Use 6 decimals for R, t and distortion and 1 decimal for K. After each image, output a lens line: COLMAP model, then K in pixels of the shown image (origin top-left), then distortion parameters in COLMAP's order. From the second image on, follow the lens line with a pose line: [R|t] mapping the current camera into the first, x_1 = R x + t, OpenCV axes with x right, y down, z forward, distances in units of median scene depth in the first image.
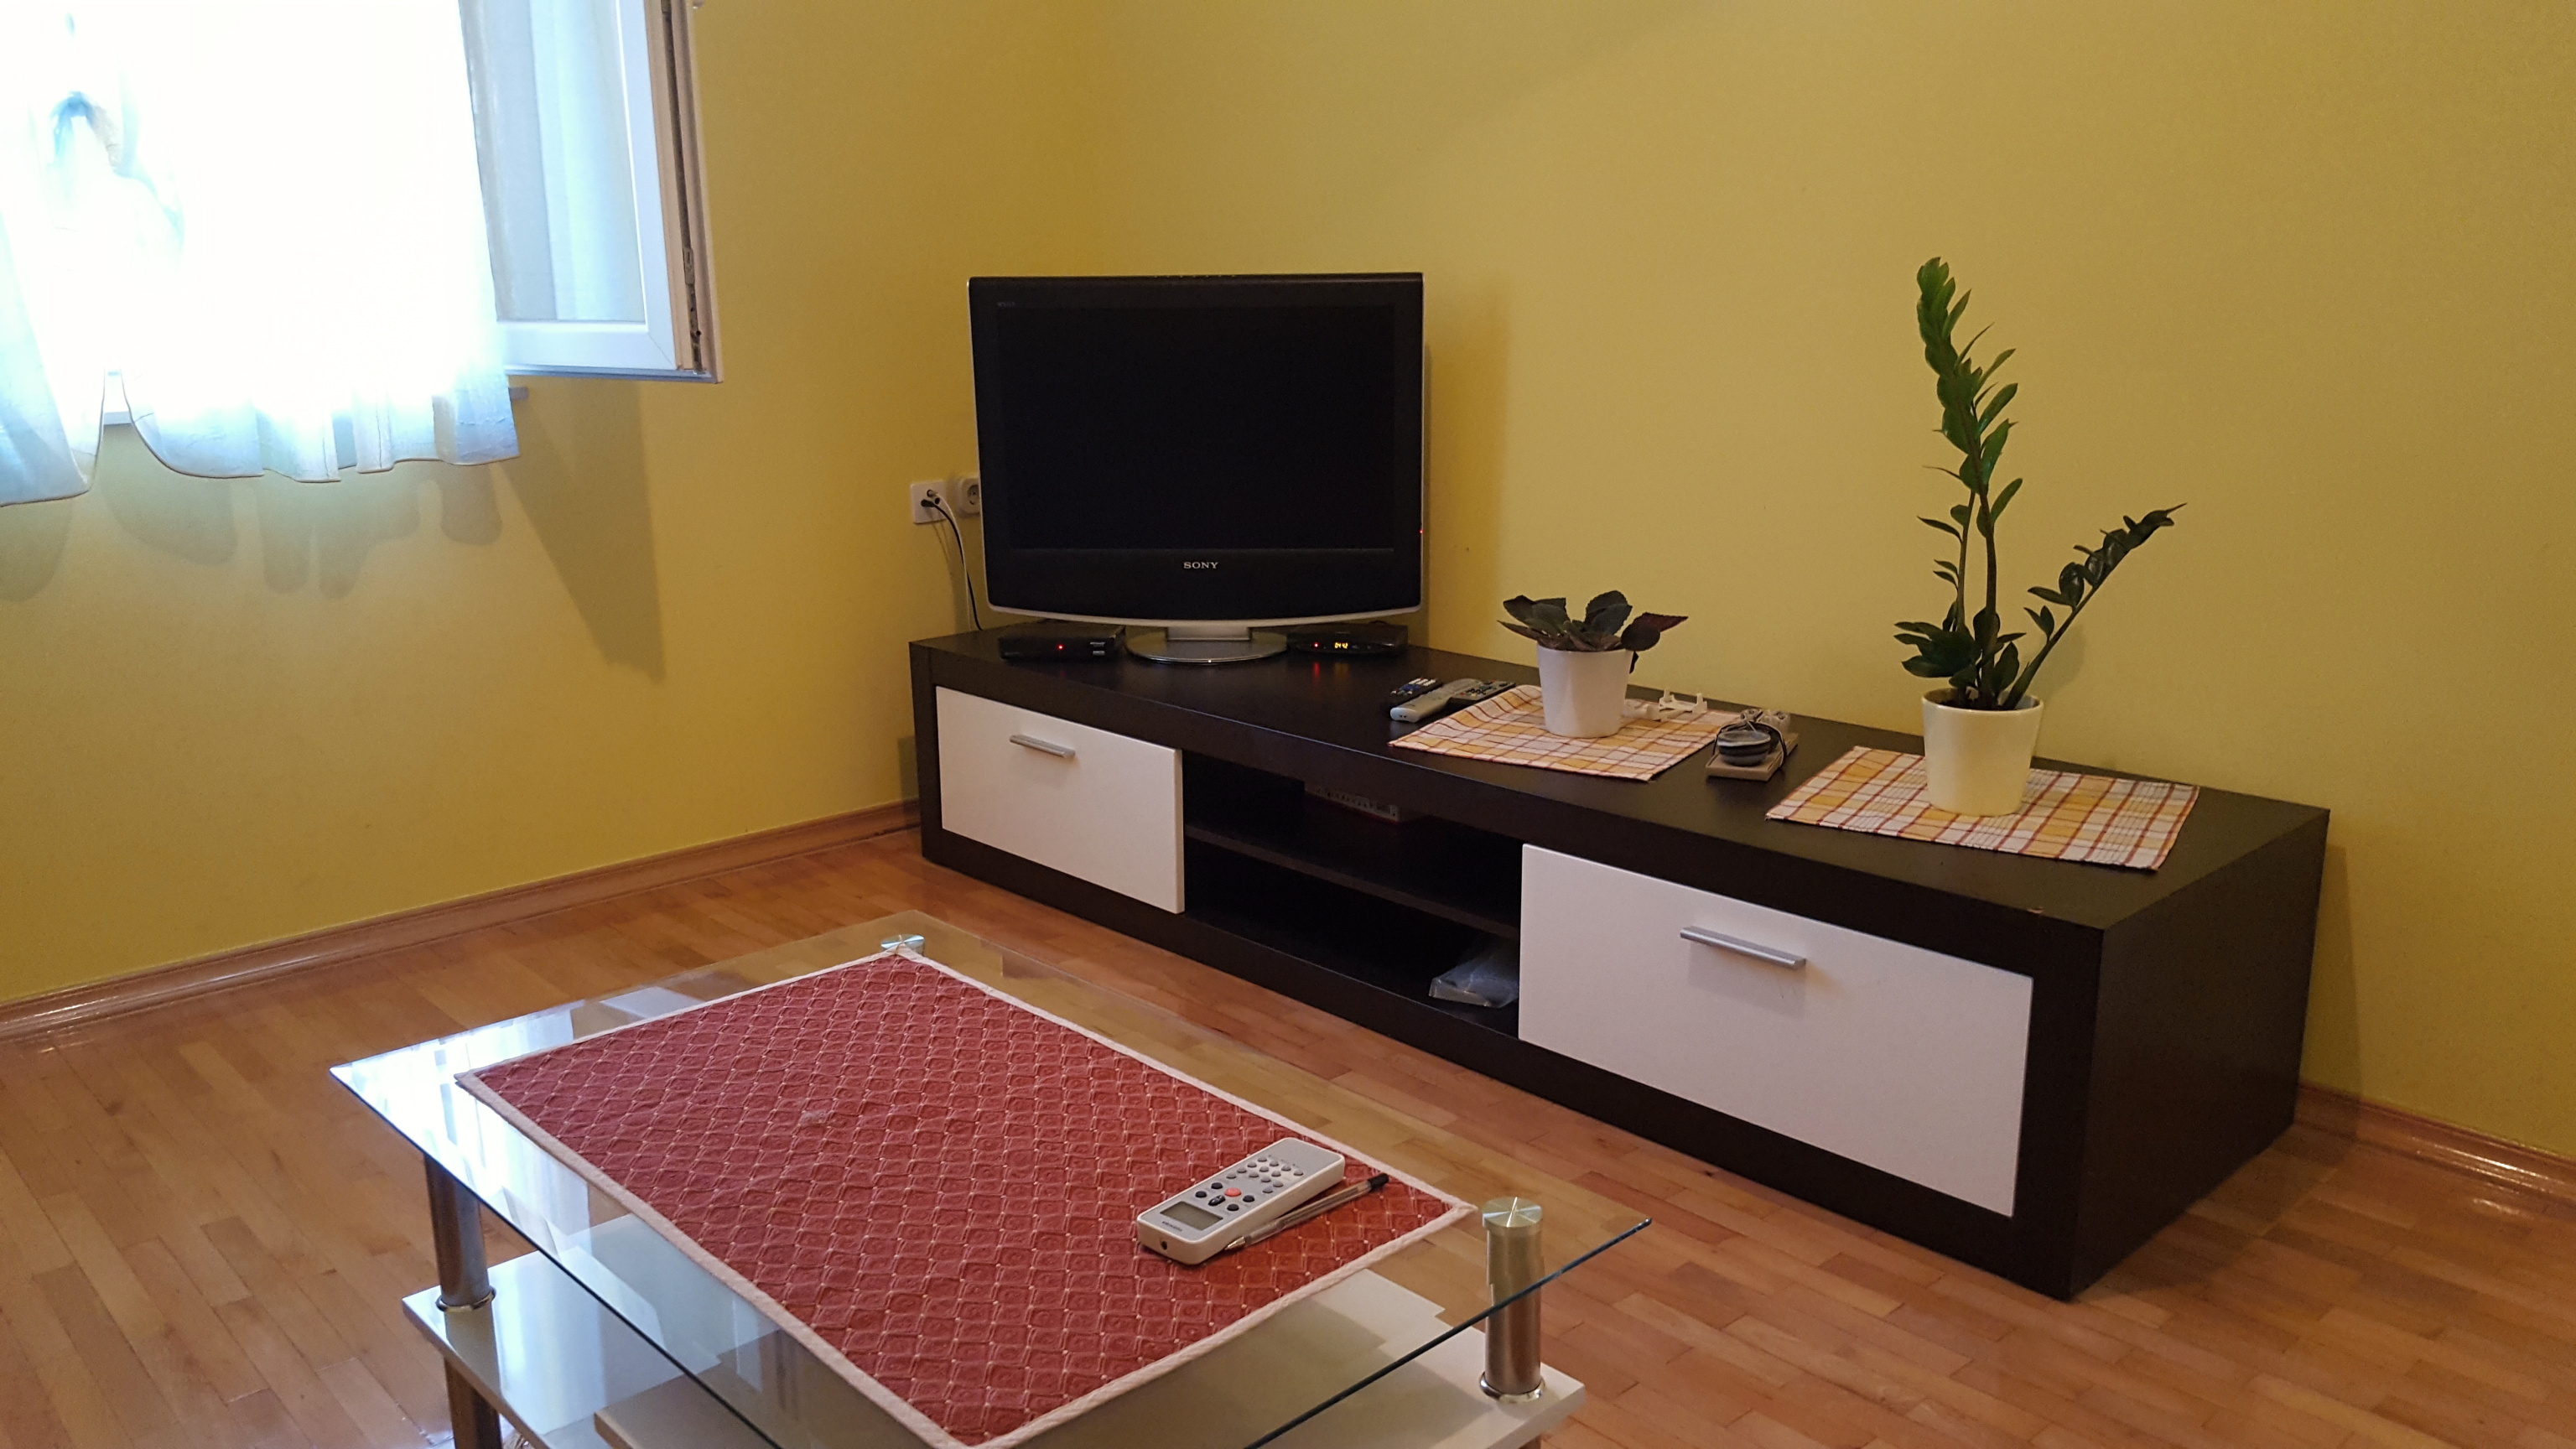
lens RADIAL K [[1939.6, 0, 1280.3], [0, 1939.6, 729.7], [0, 0, 1]] dist [0.074517, -0.173251]
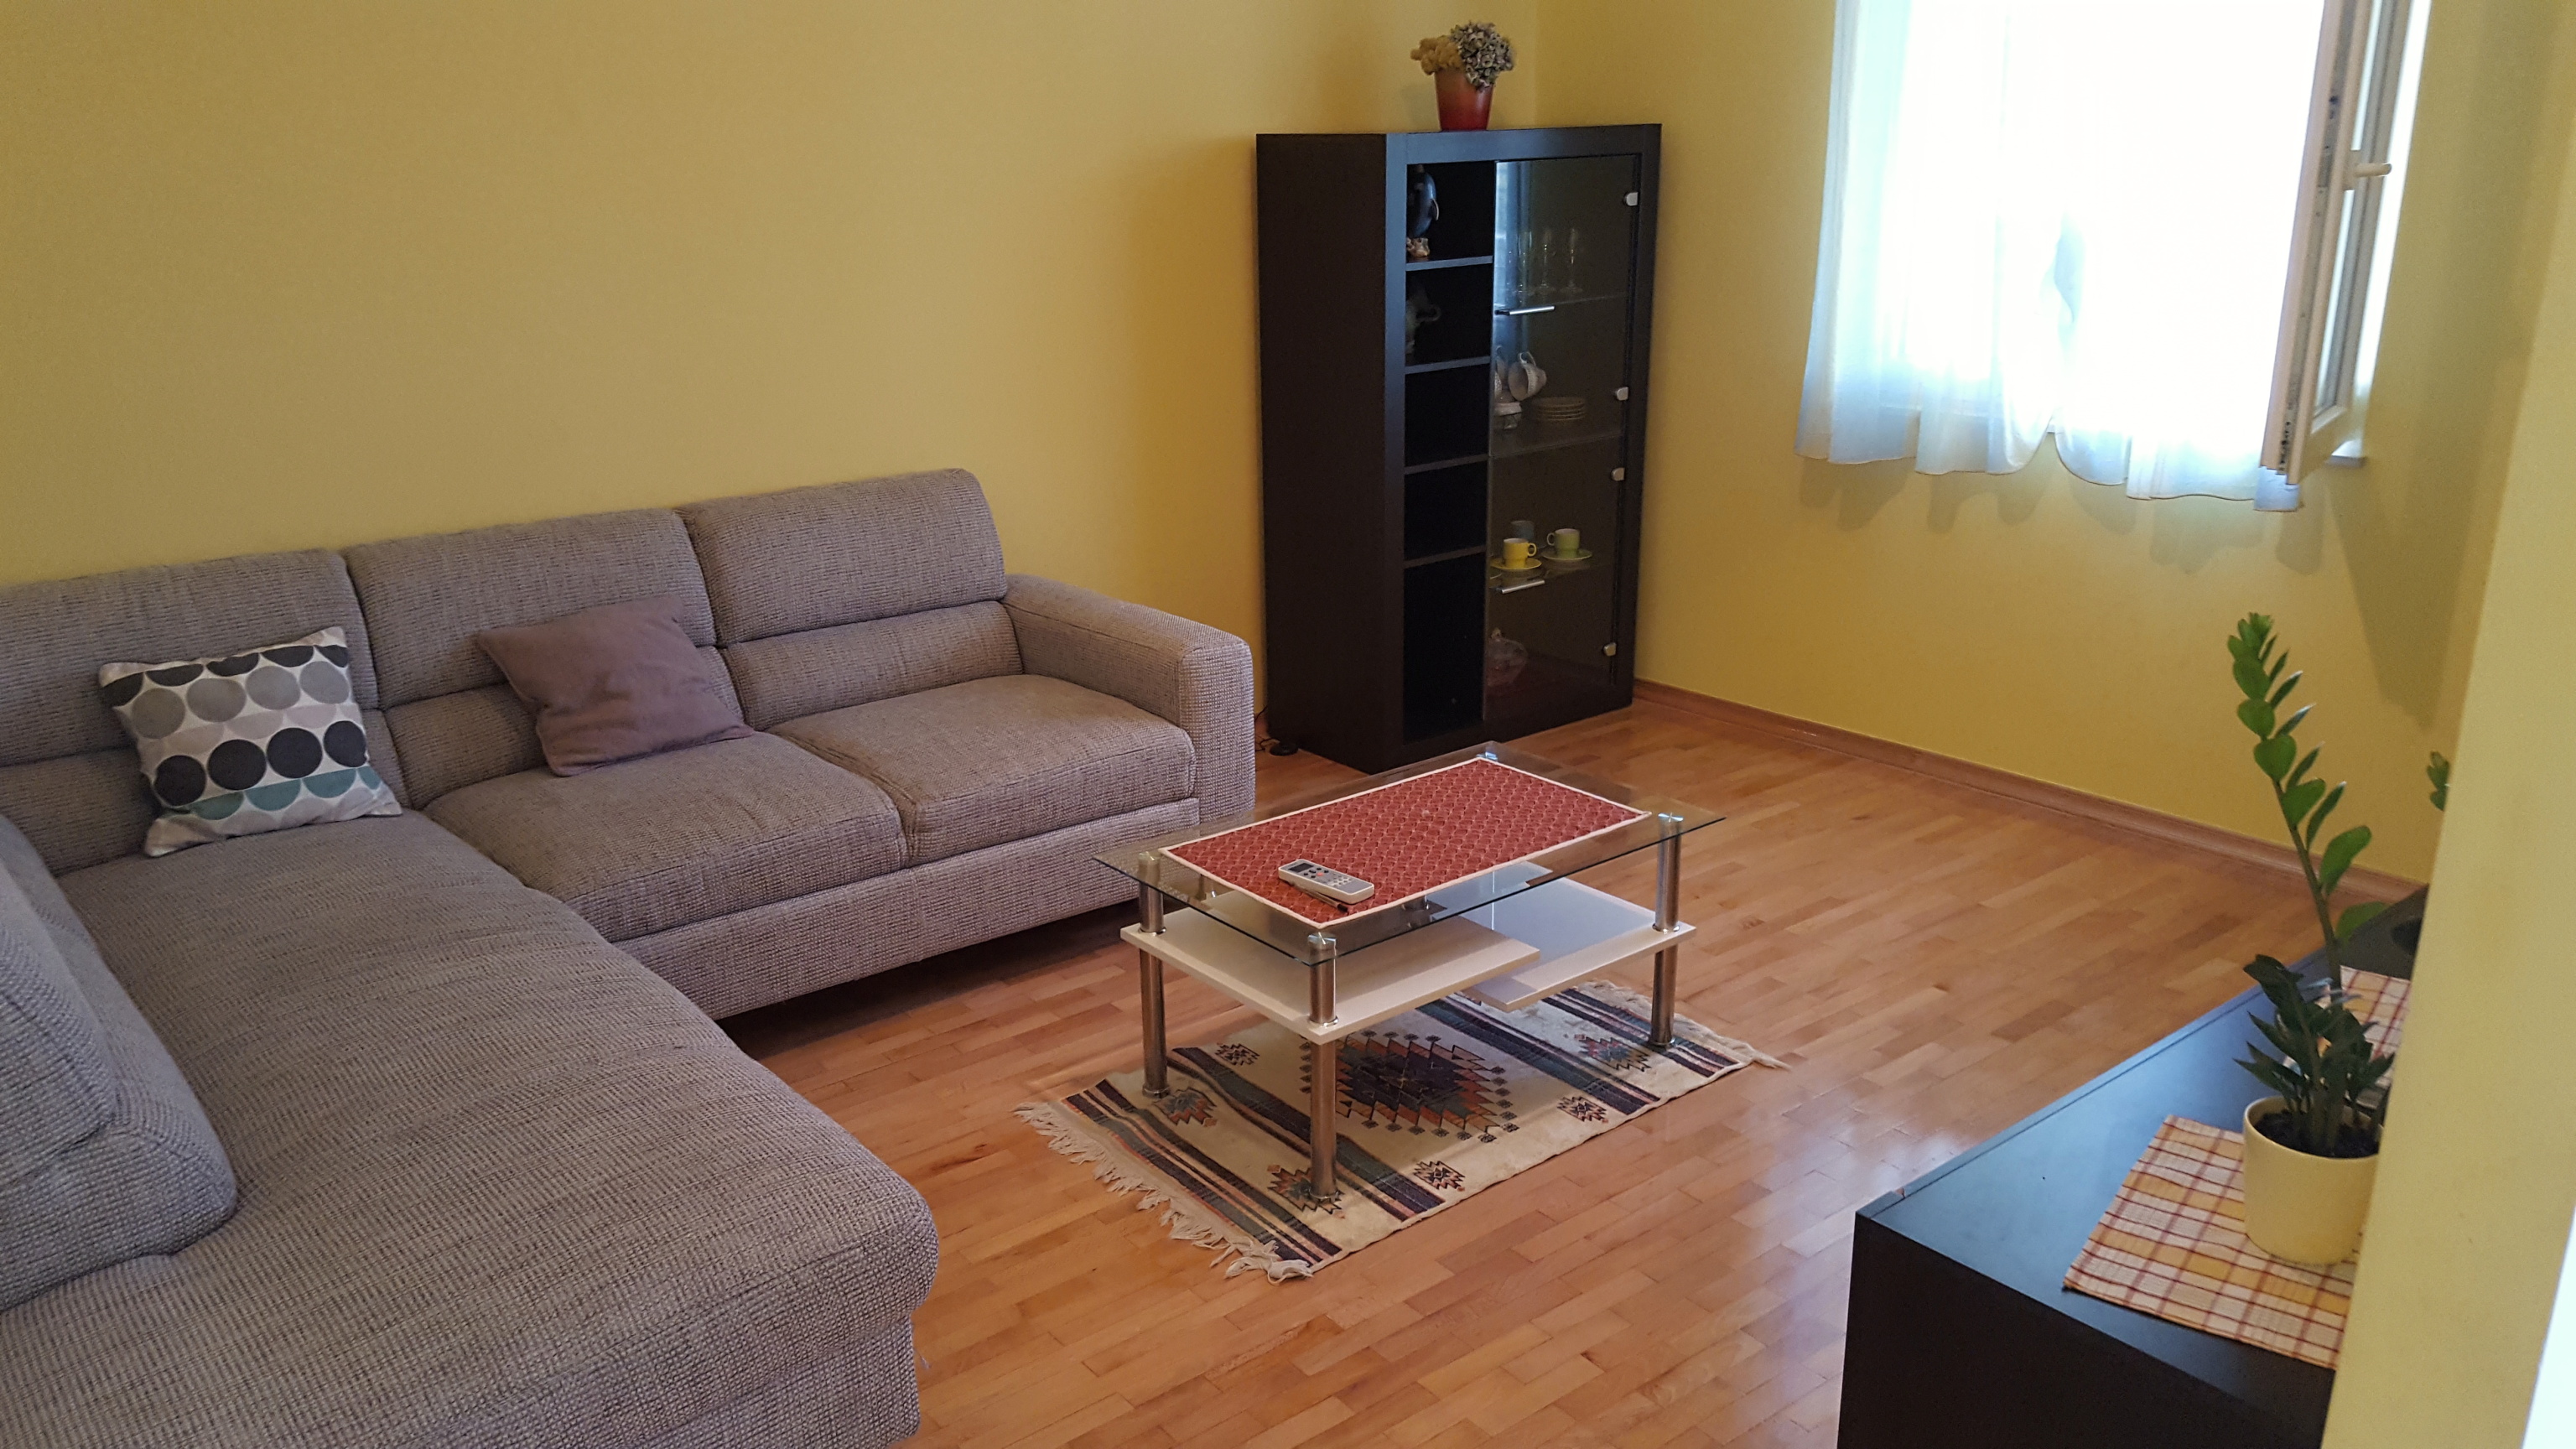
lens RADIAL K [[1939.6, 0, 1280.3], [0, 1939.6, 729.7], [0, 0, 1]] dist [0.074517, -0.173251]
pose [[-0.088879, 0.320851, -0.942950, 0.984316], [-0.217612, 0.917572, 0.332727, -0.314509], [0.971980, 0.234770, -0.011732, 0.465478]]
